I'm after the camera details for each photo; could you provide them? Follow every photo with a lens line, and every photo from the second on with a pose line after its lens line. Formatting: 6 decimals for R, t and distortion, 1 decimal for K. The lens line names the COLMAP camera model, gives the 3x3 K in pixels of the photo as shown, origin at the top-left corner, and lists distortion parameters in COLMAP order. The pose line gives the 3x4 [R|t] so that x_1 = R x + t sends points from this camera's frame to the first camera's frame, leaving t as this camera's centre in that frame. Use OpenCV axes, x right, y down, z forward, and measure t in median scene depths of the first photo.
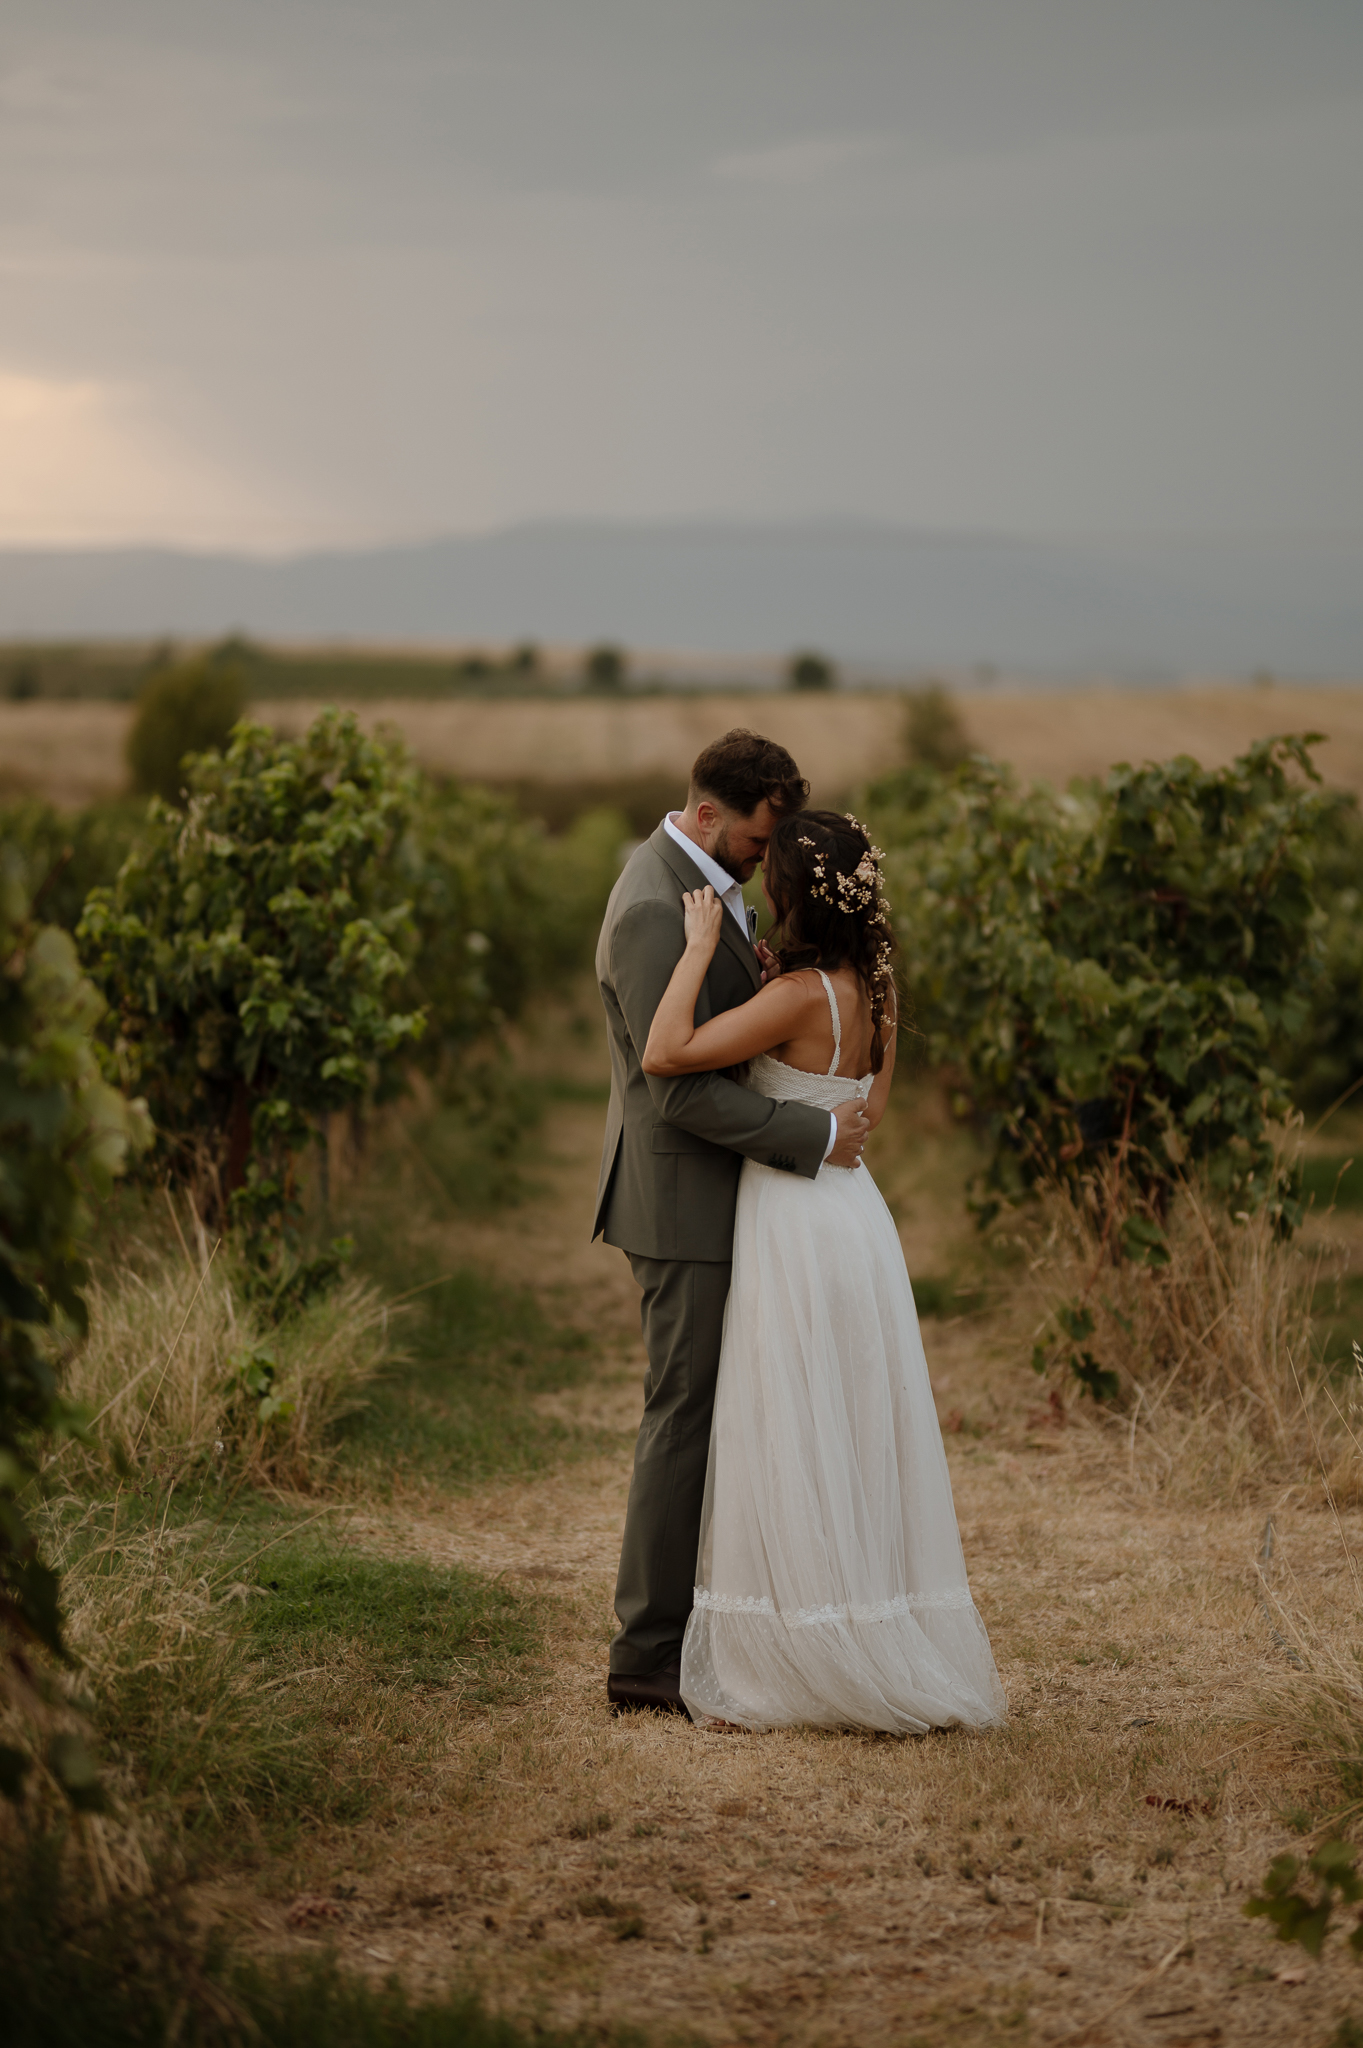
lens RADIAL K [[5173.4, 0, 683.8], [0, 5173.4, 1023.2], [0, 0, 1]] dist [-0.025790, 0.000000]
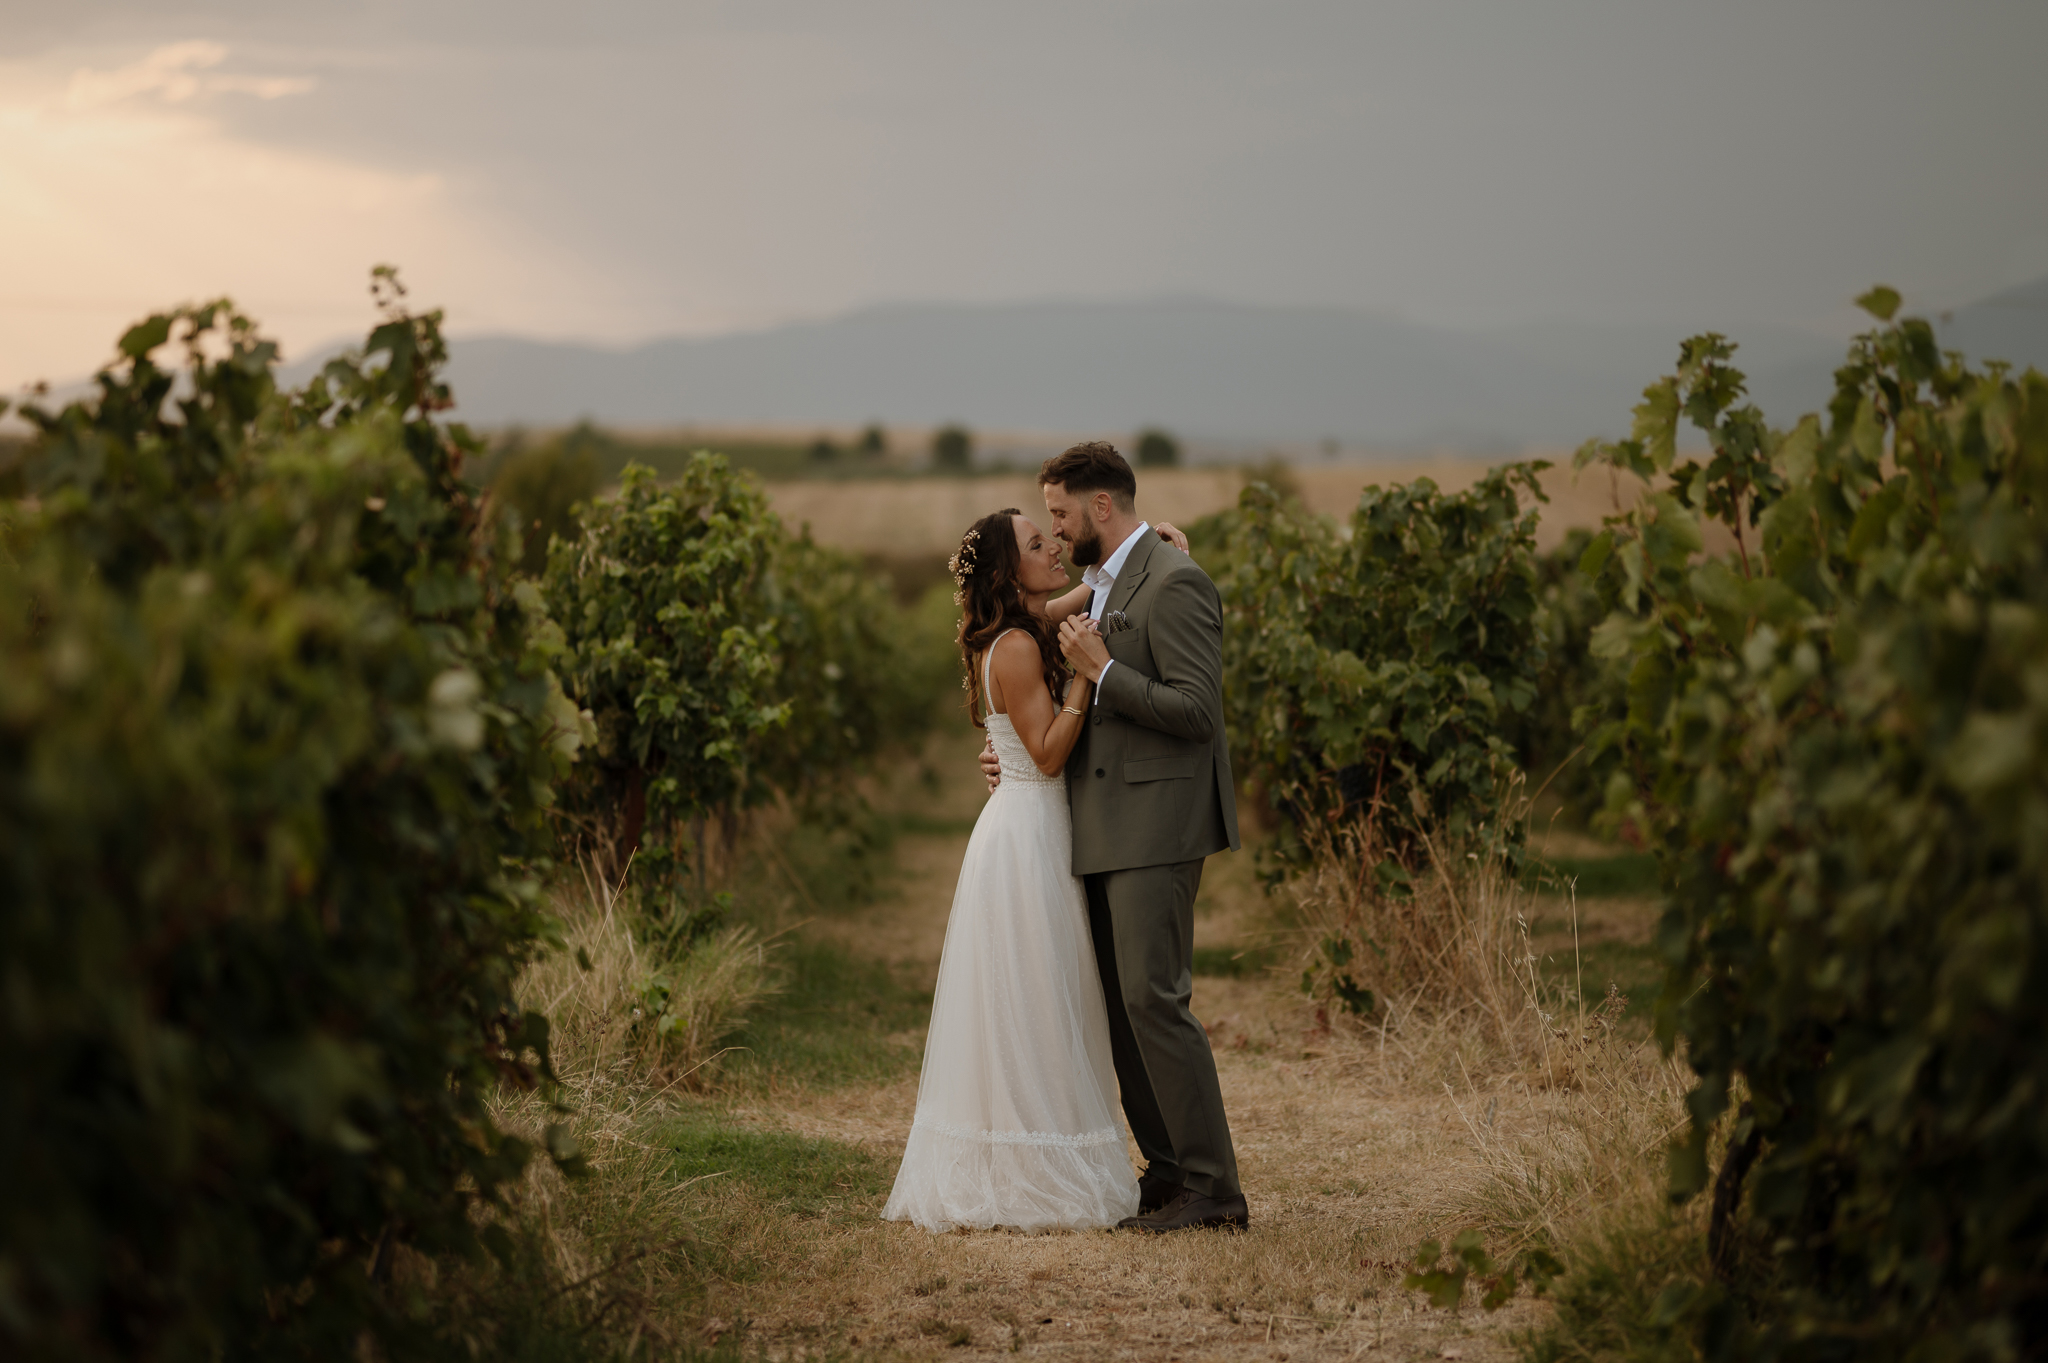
lens RADIAL K [[5173.4, 0, 1022.7], [0, 5173.4, 682.1], [0, 0, 1]] dist [-0.025790, 0.000000]
pose [[0.999877, -0.015465, -0.002465, 0.006871], [0.015403, 0.999606, -0.023460, 0.022606], [0.002826, 0.023420, 0.999722, -0.197069]]
